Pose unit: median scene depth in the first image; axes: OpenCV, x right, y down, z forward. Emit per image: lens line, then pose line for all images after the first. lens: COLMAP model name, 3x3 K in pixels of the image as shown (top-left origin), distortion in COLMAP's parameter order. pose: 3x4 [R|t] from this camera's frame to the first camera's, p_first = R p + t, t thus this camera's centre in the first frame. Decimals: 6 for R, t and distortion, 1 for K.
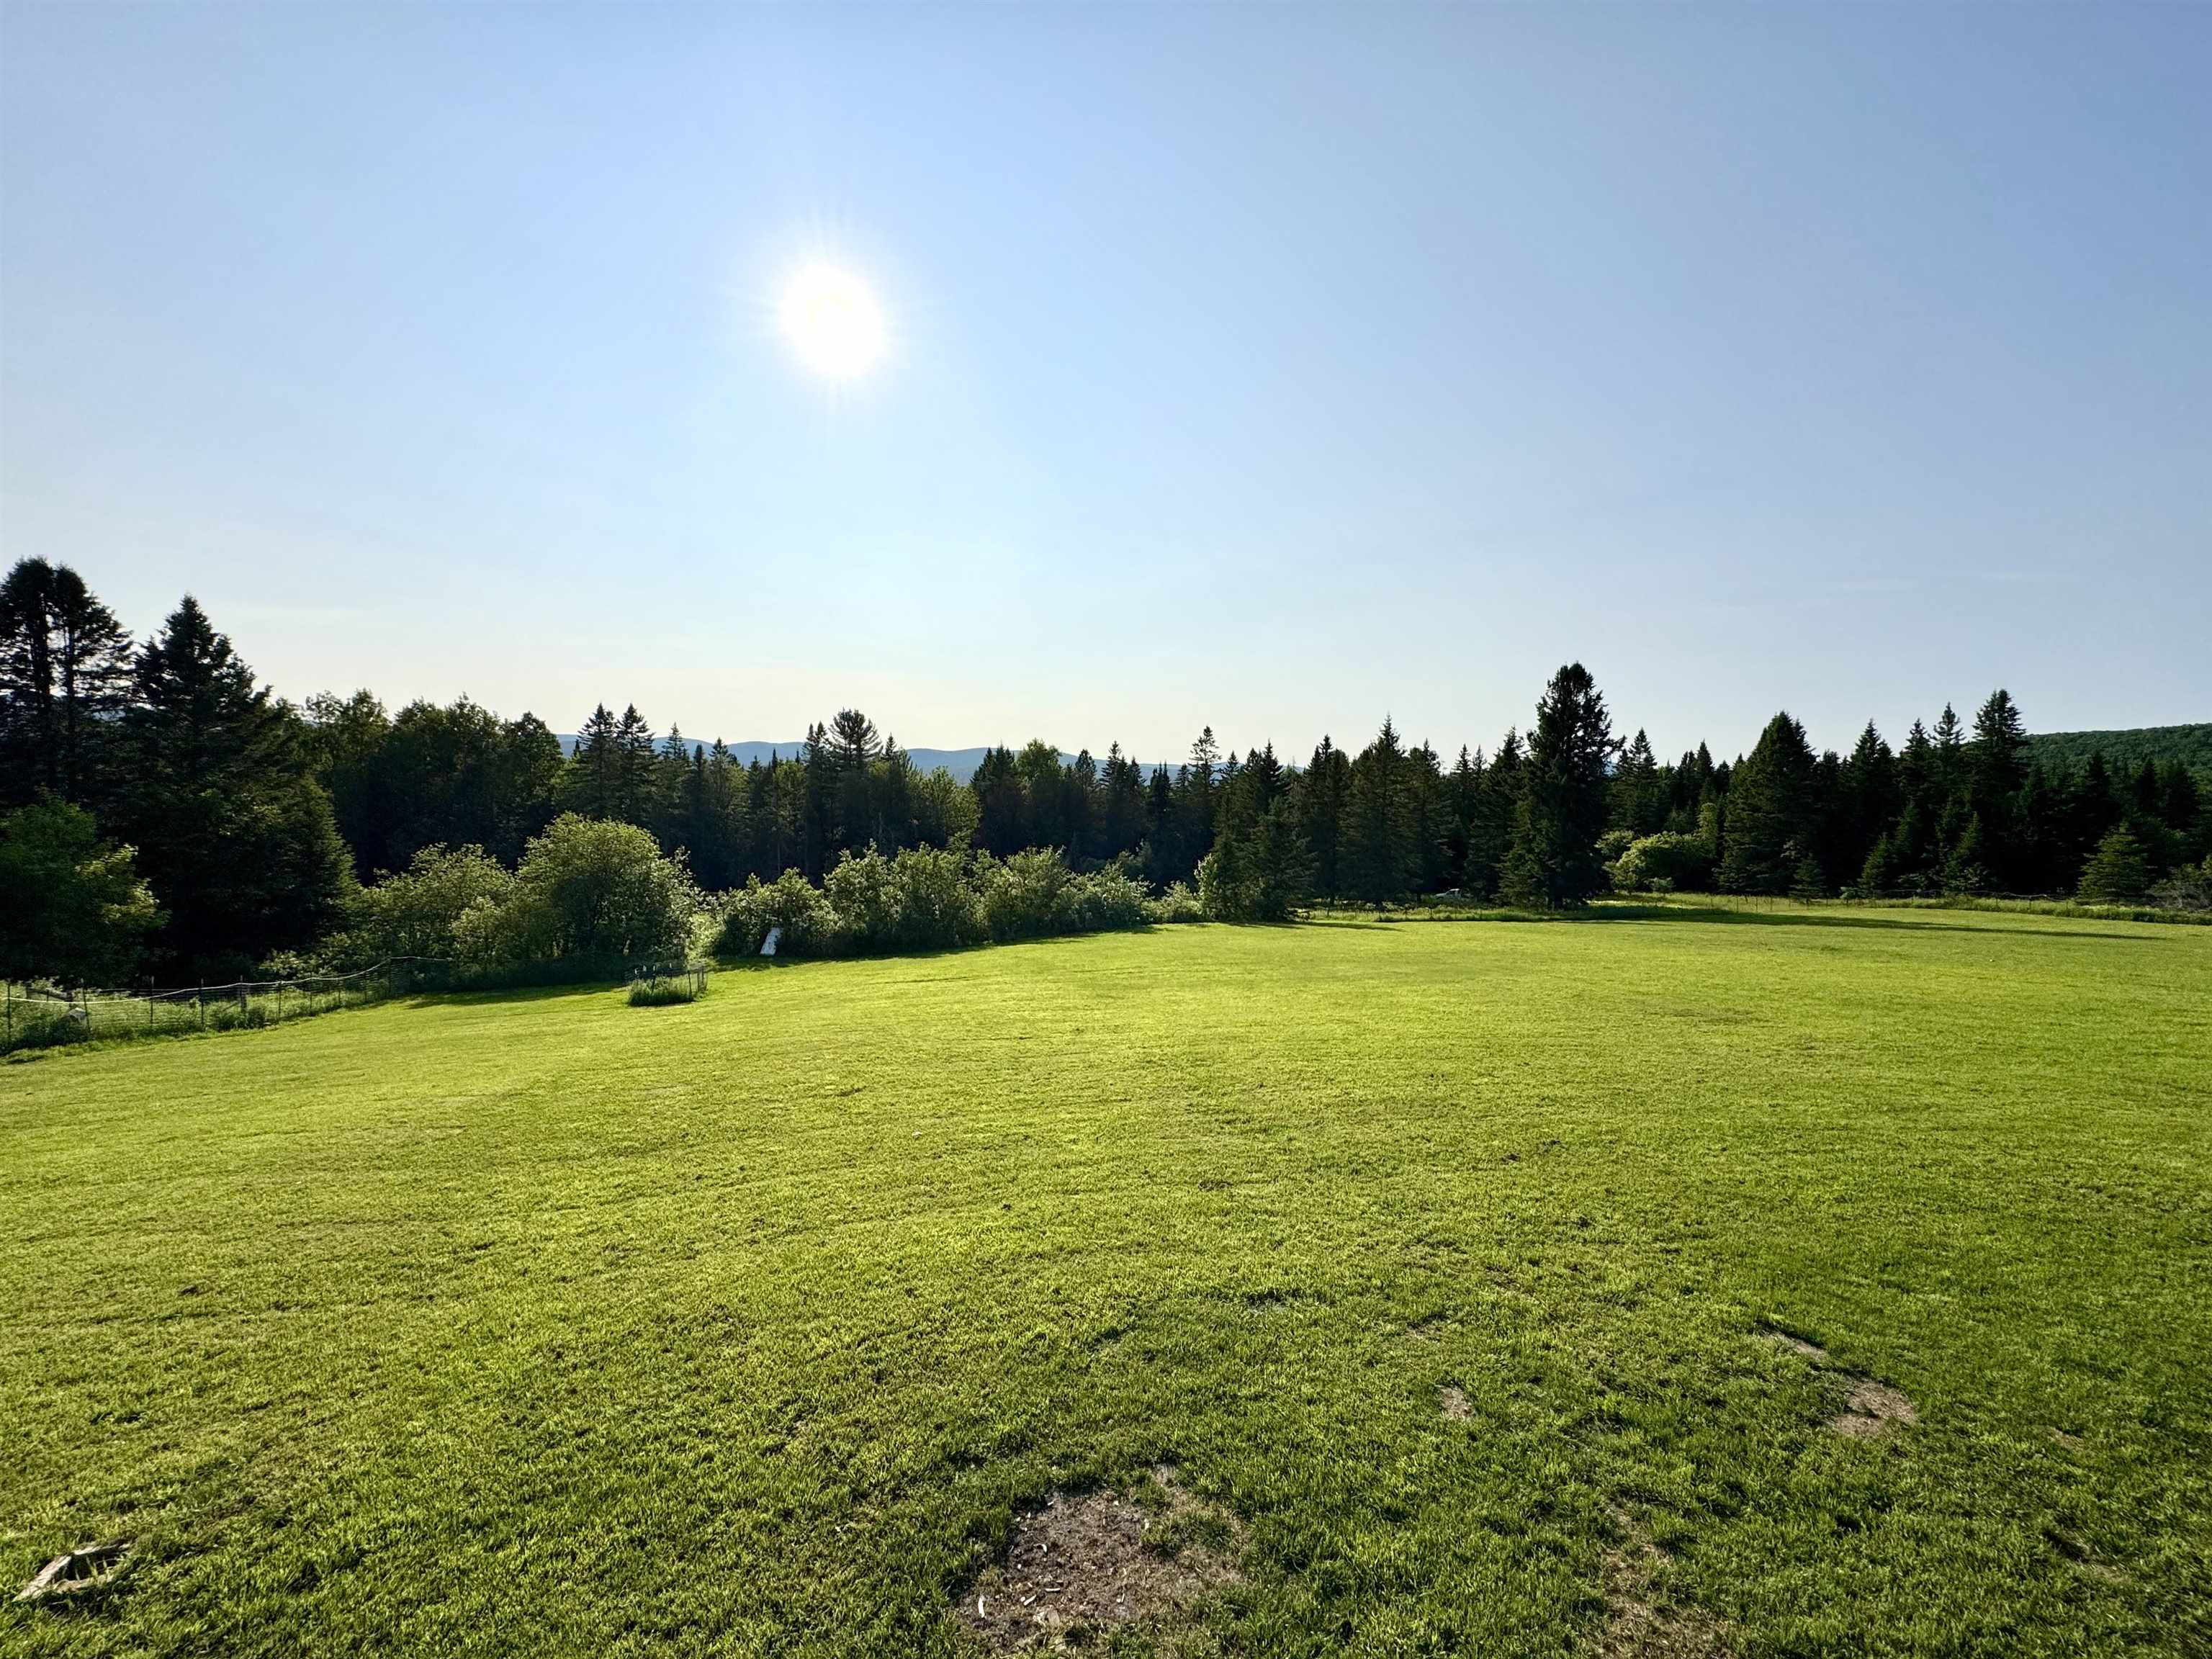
lens RADIAL K [[879.8, 0, 1104.3], [0, 879.8, 825.8], [0, 0, 1]] dist [-0.001696, 0.000260]
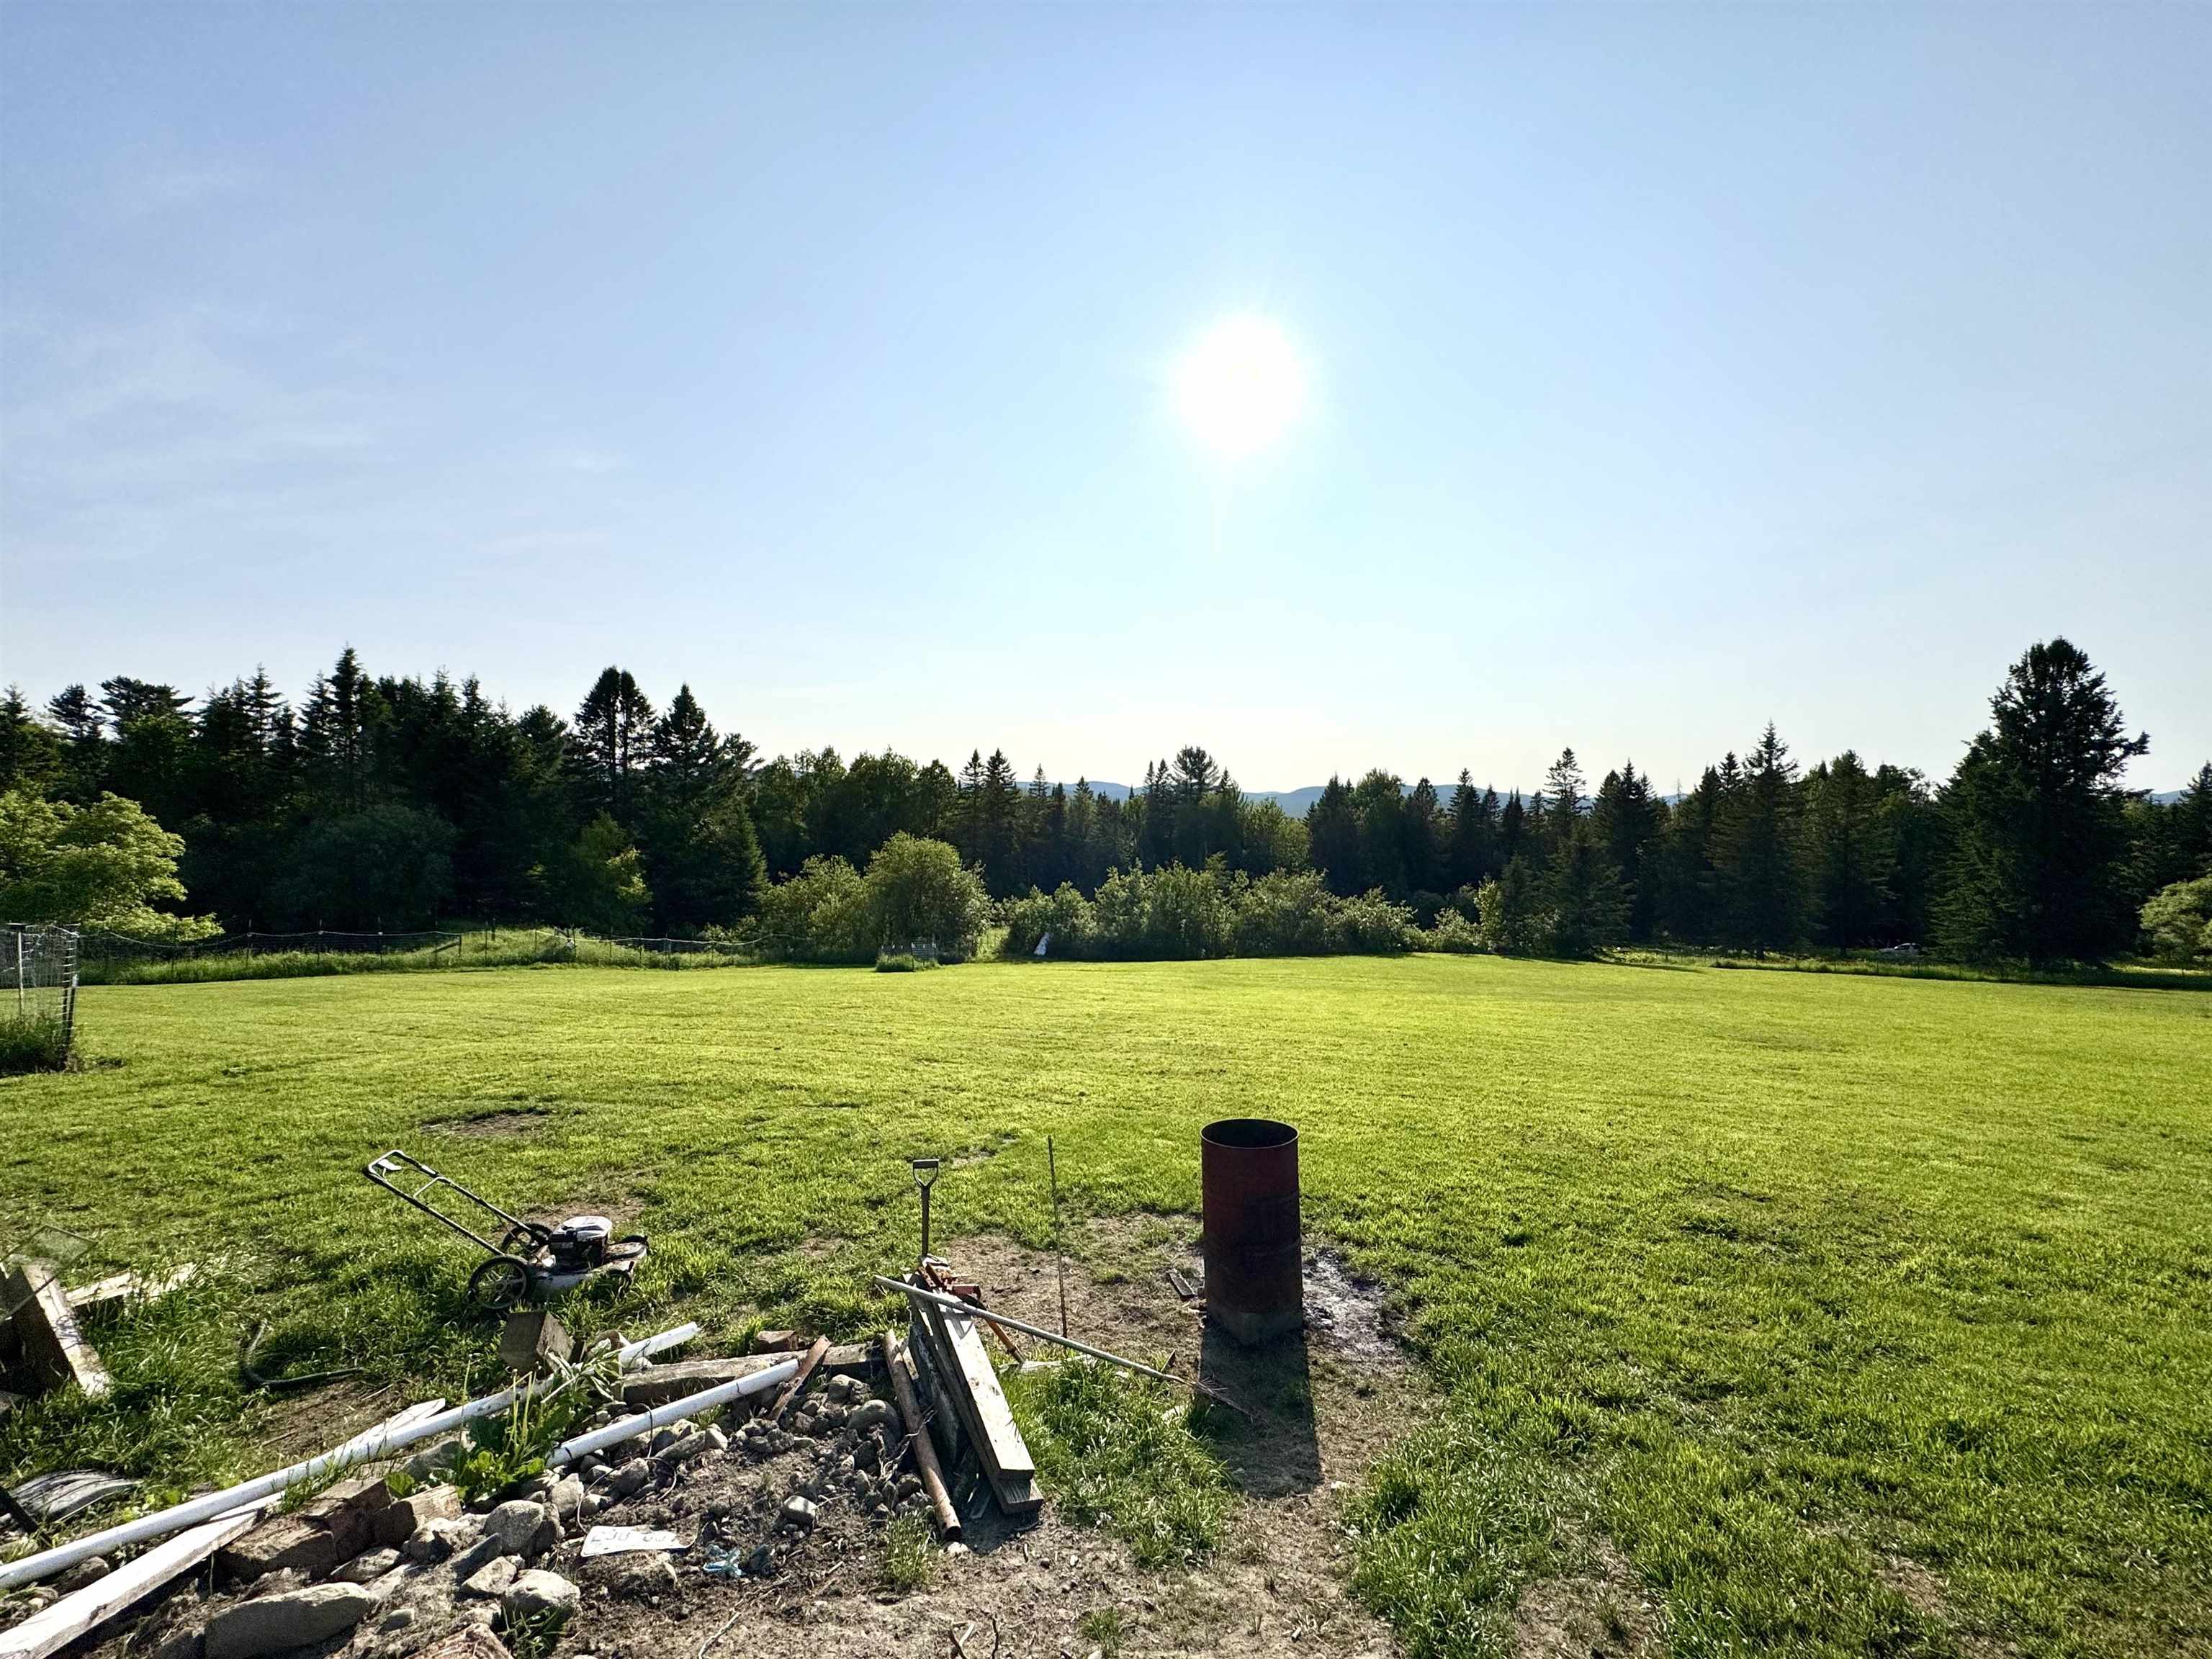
lens RADIAL K [[879.8, 0, 1104.7], [0, 879.8, 830.9], [0, 0, 1]] dist [-0.001696, 0.000260]
pose [[0.901500, -0.001692, -0.432777, 0.147651], [-0.014841, 0.999283, -0.034821, 0.016775], [0.432526, 0.037814, 0.900828, -0.013241]]
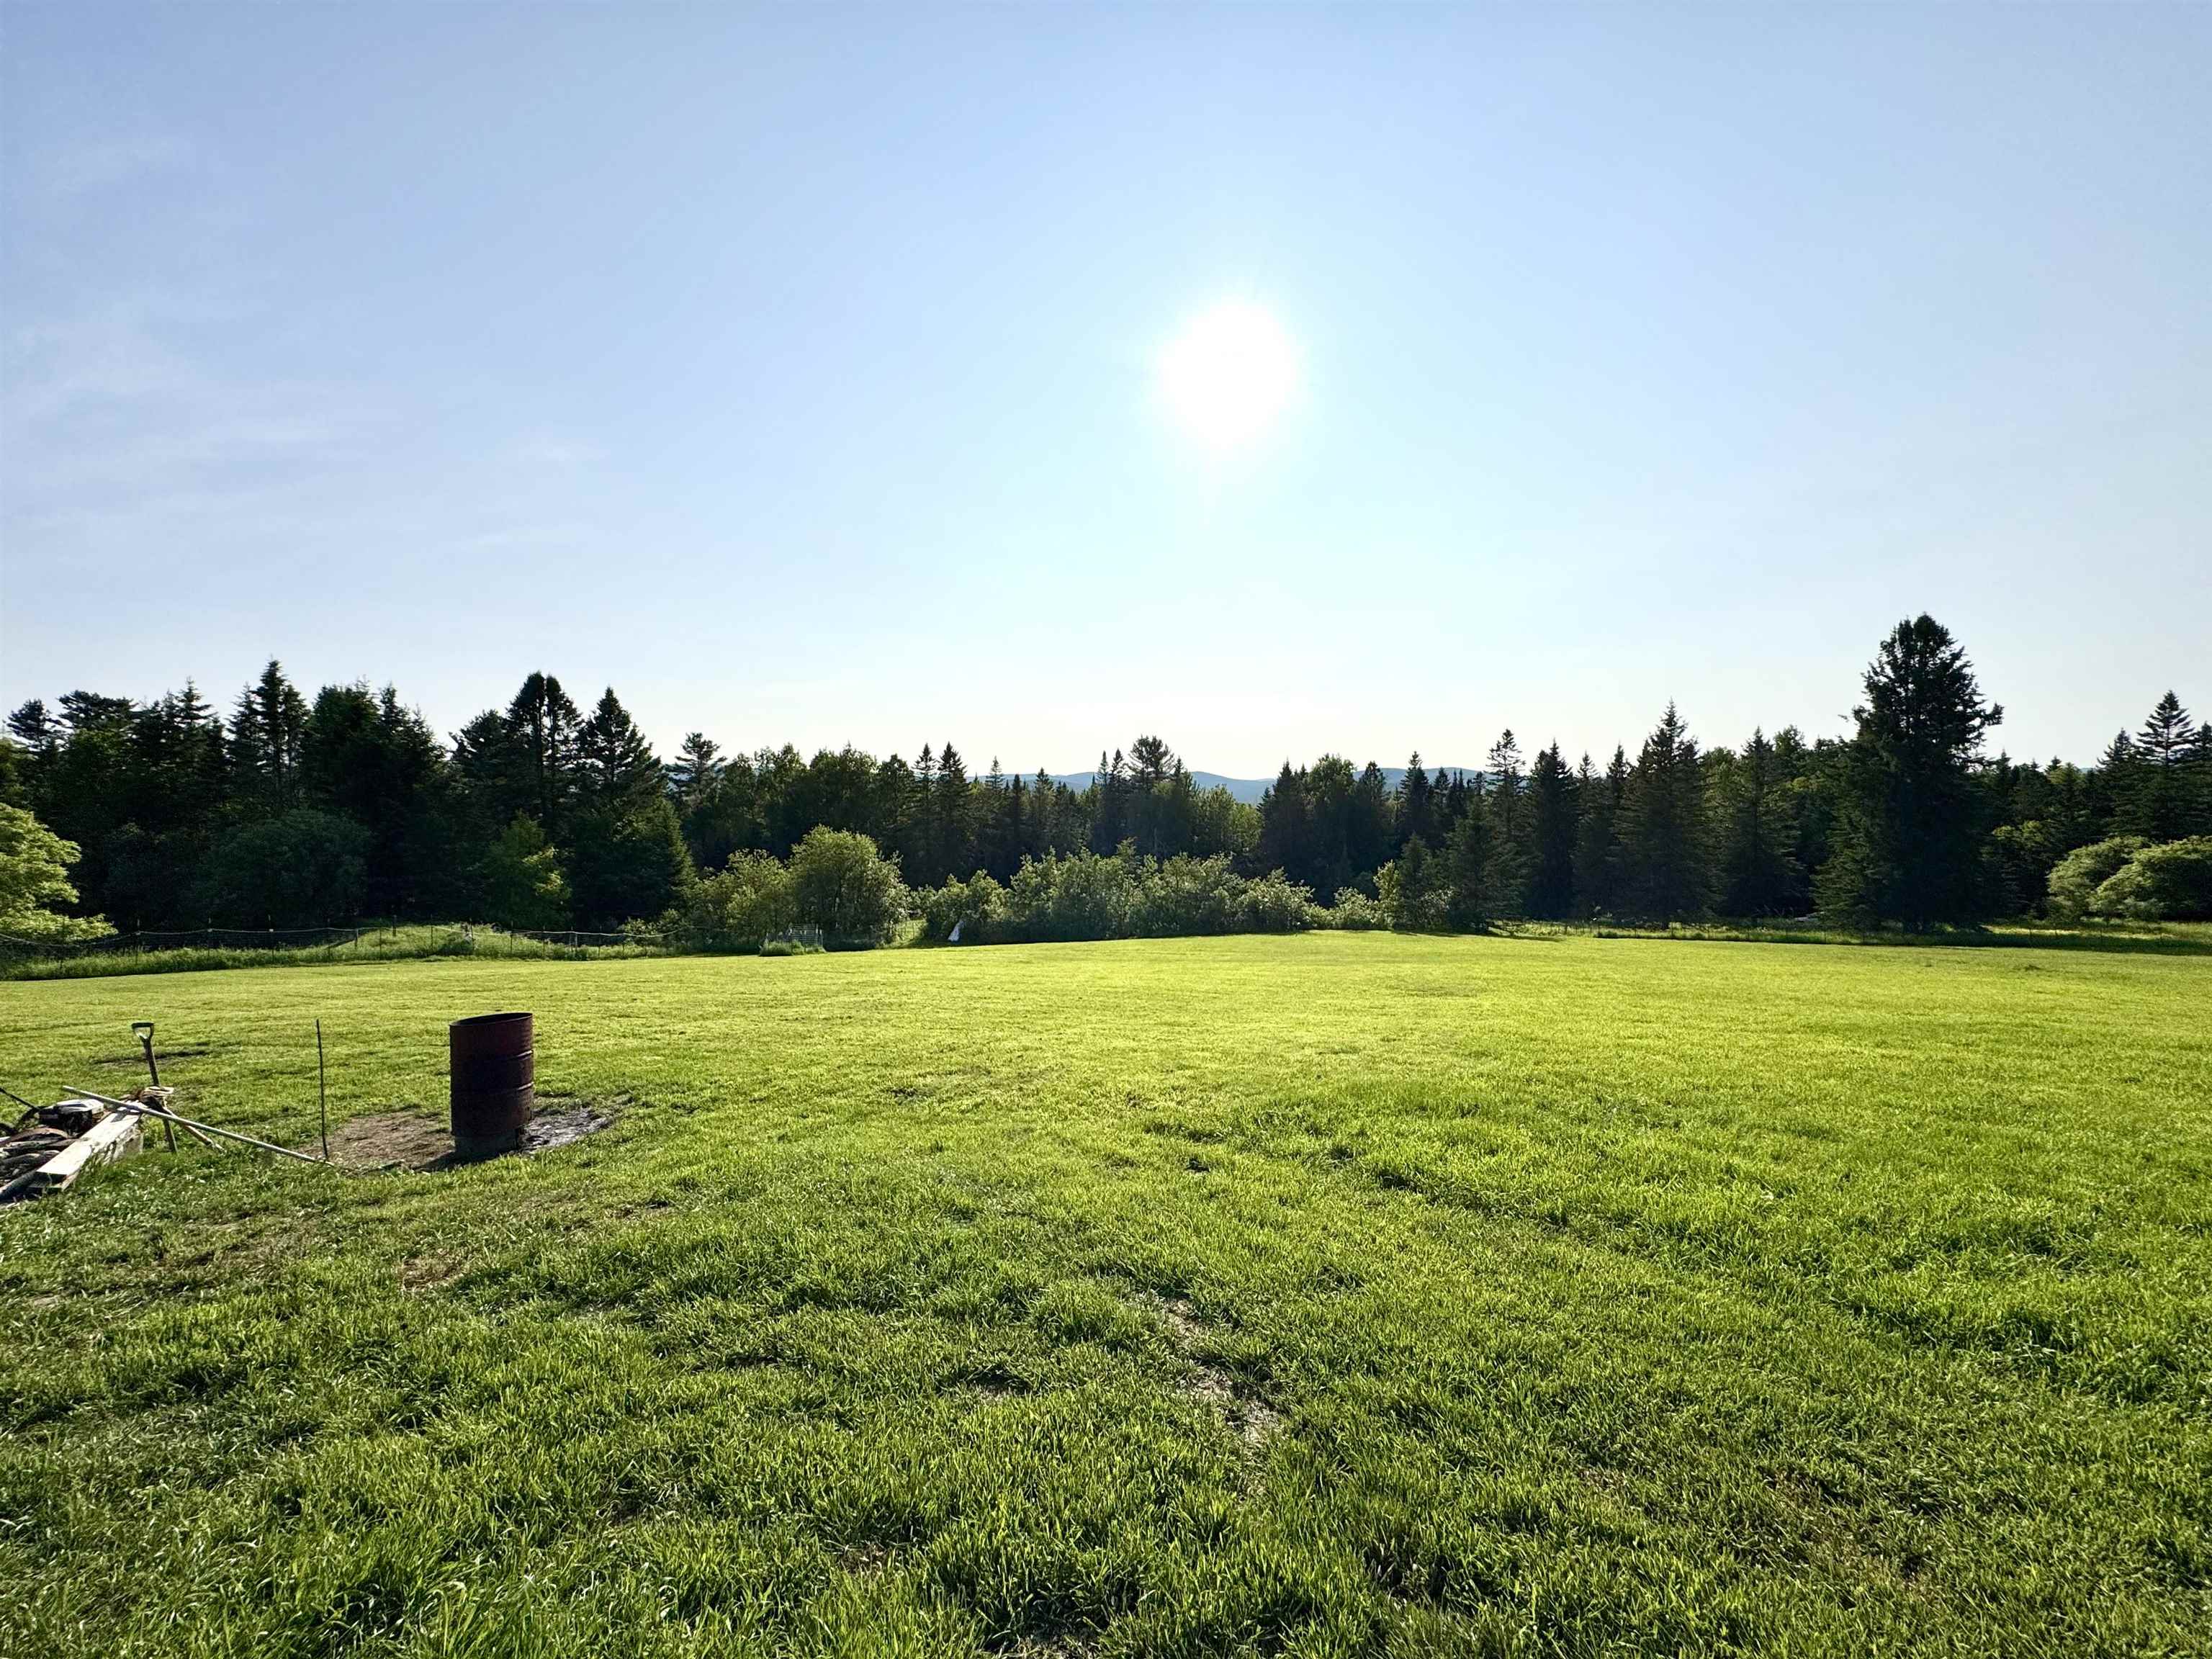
lens RADIAL K [[879.8, 0, 1105.3], [0, 879.8, 829.0], [0, 0, 1]] dist [-0.001696, 0.000260]
pose [[0.902459, -0.017999, -0.430400, 0.244639], [0.007560, 0.999635, -0.025952, 0.019779], [0.430710, 0.020167, 0.902265, -0.004214]]
